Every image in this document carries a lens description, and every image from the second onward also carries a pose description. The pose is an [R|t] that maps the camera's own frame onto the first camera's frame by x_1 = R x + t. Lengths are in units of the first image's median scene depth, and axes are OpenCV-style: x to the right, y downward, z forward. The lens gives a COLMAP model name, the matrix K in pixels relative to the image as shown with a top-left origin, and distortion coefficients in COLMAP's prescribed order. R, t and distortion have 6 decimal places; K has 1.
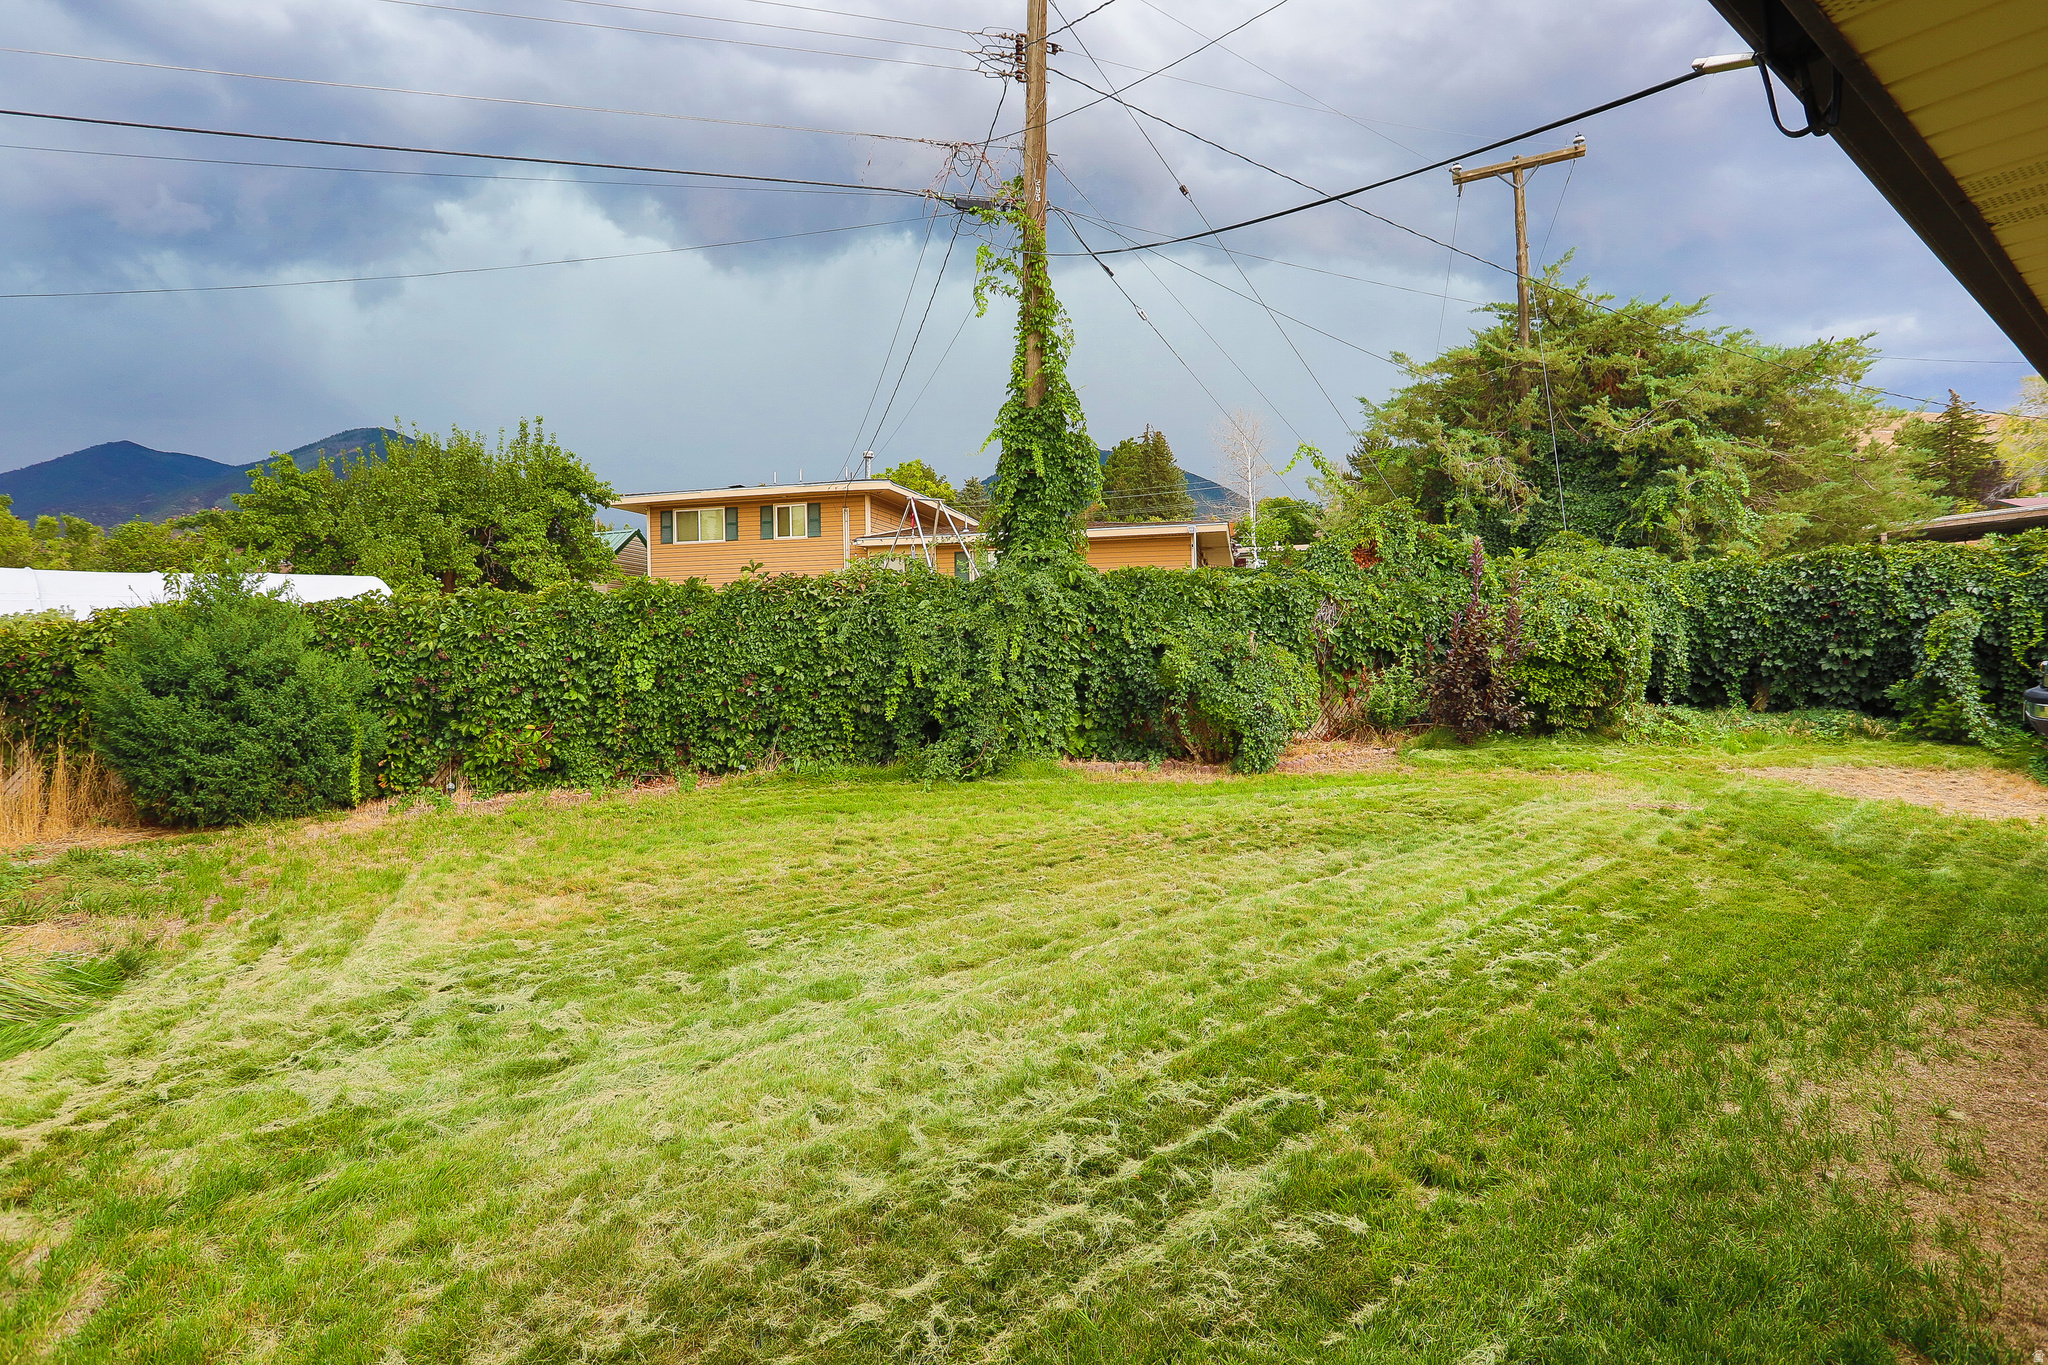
lens RADIAL K [[1050.4, 0, 1024.0], [0, 1050.4, 682.5], [0, 0, 1]] dist [-0.081356, 0.030138]
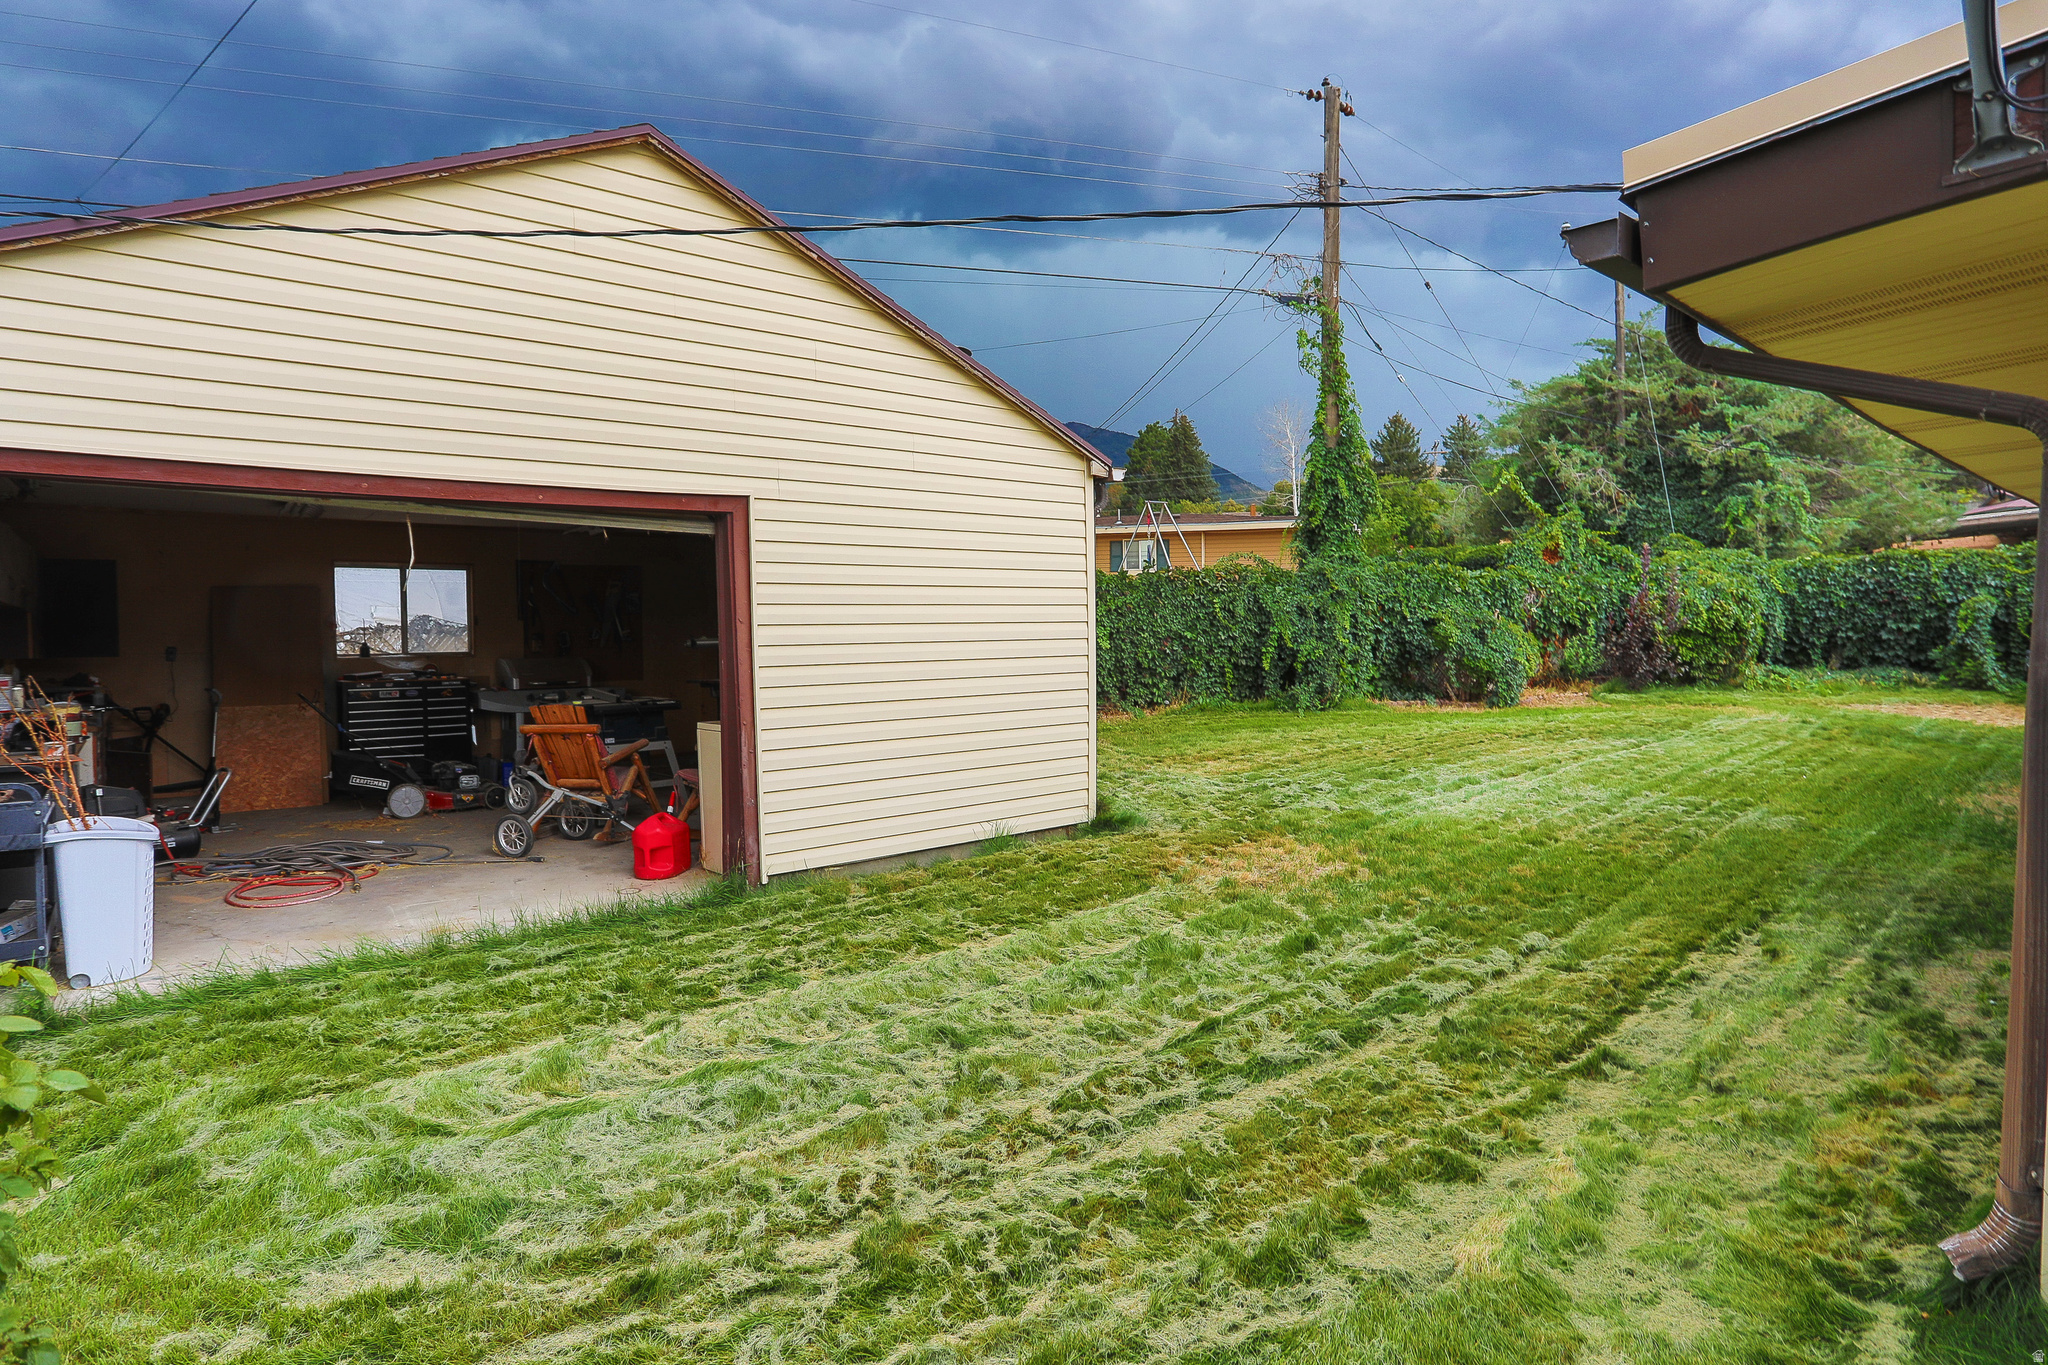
lens RADIAL K [[1094.4, 0, 1009.5], [0, 1094.4, 682.2], [0, 0, 1]] dist [-0.064933, 0.021466]
pose [[0.999729, 0.001251, 0.023246, -0.452307], [-0.001608, 0.999881, 0.015347, 0.026795], [-0.023224, -0.015380, 0.999612, -0.435812]]
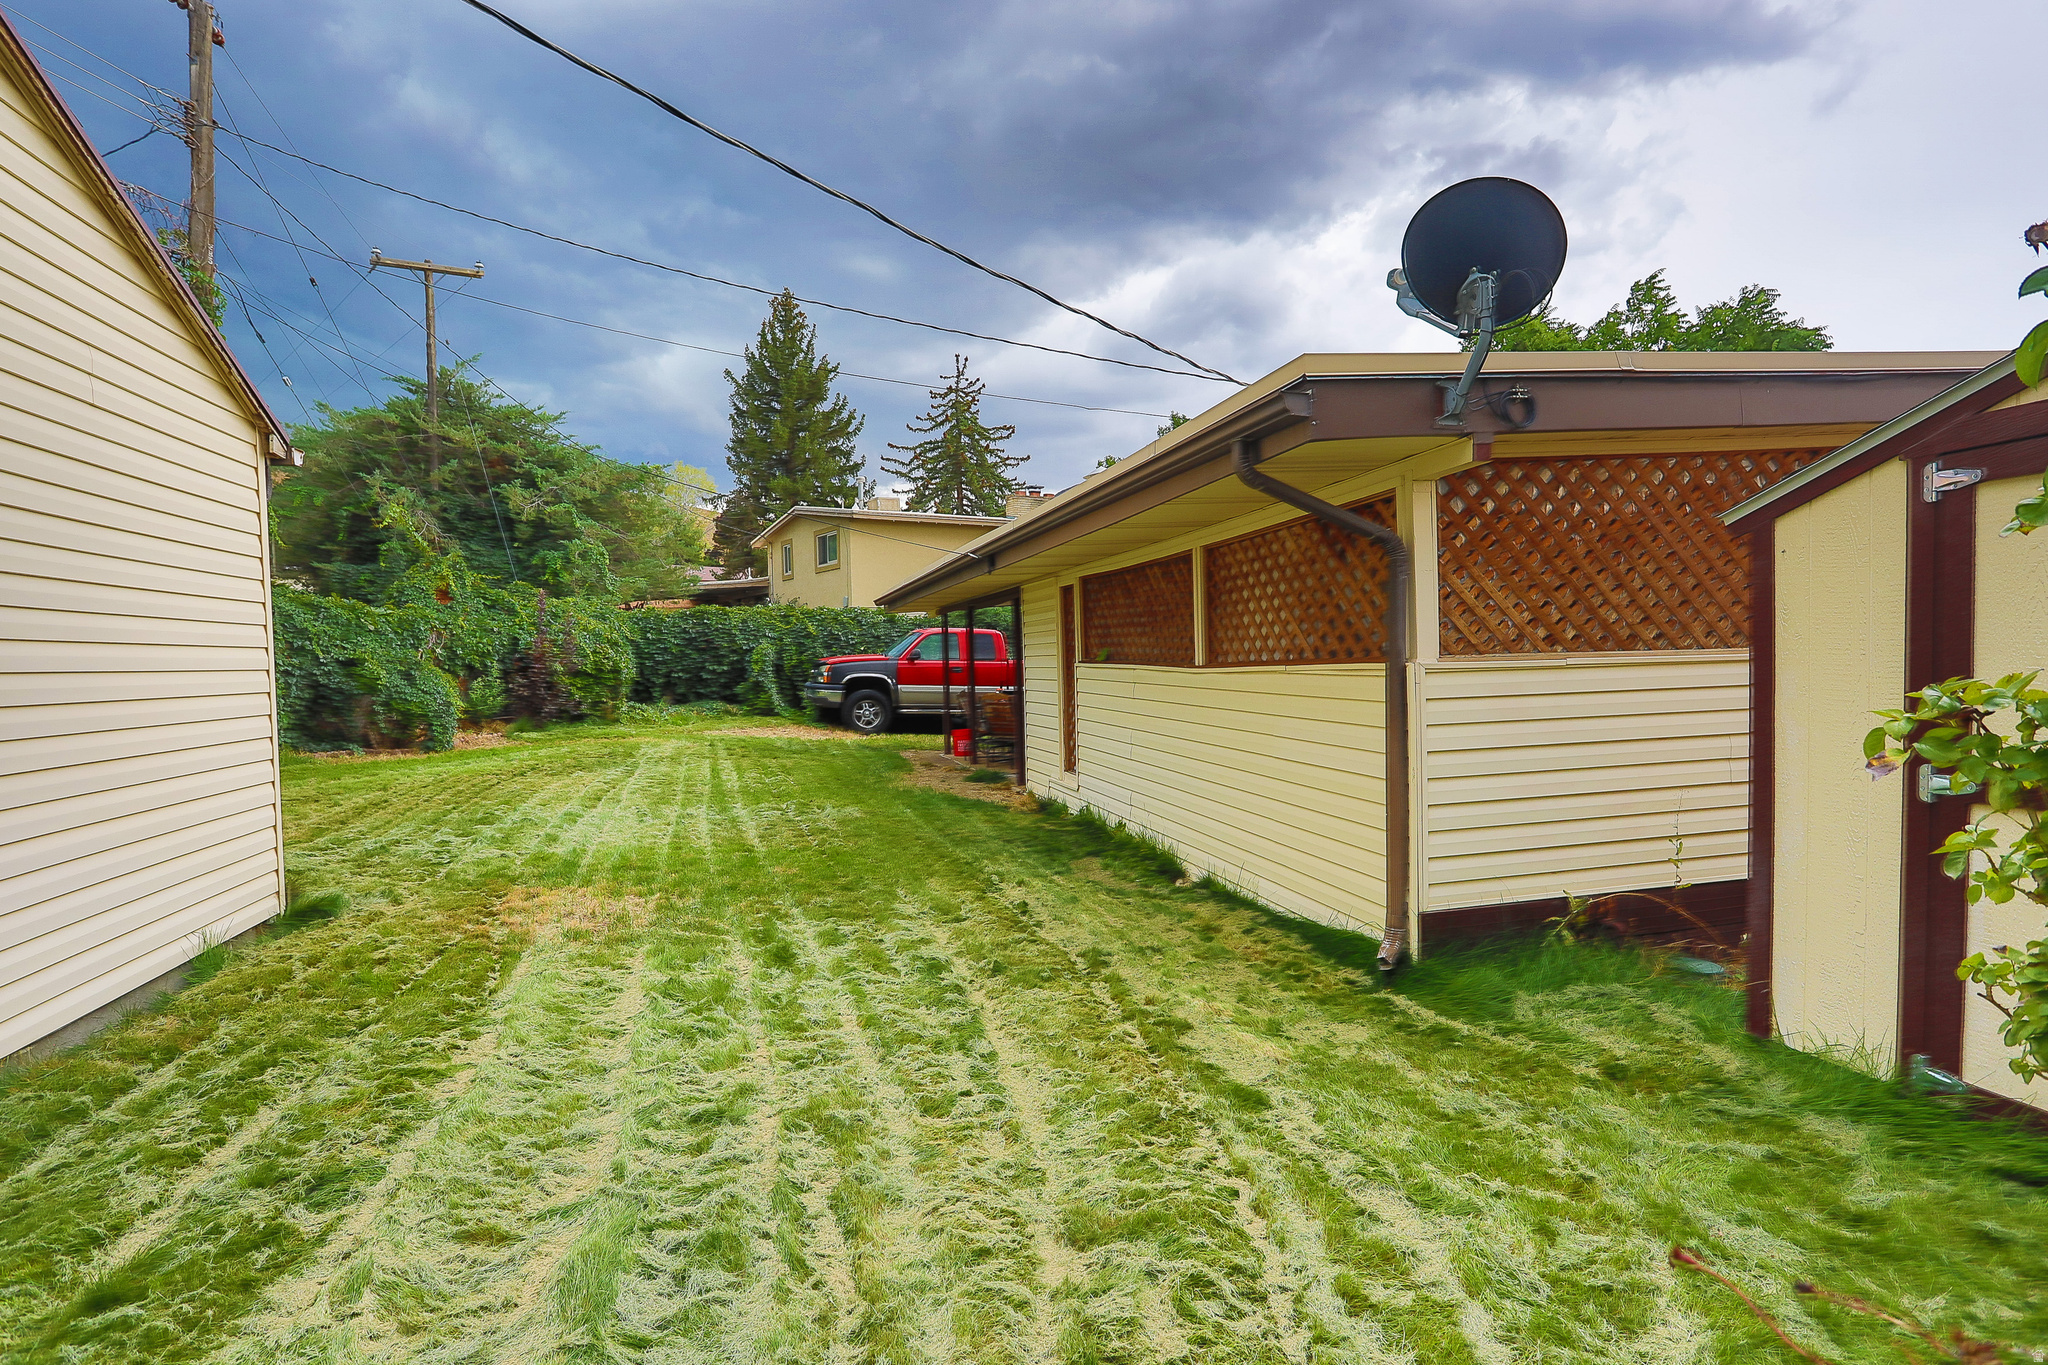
lens RADIAL K [[1115.3, 0, 1020.3], [0, 1115.3, 712.9], [0, 0, 1]] dist [-0.027678, 0.001186]
pose [[0.419549, -0.030349, 0.907225, -0.710822], [0.035657, 0.999221, 0.016936, 0.033835], [-0.907032, 0.025243, 0.420304, -0.287626]]
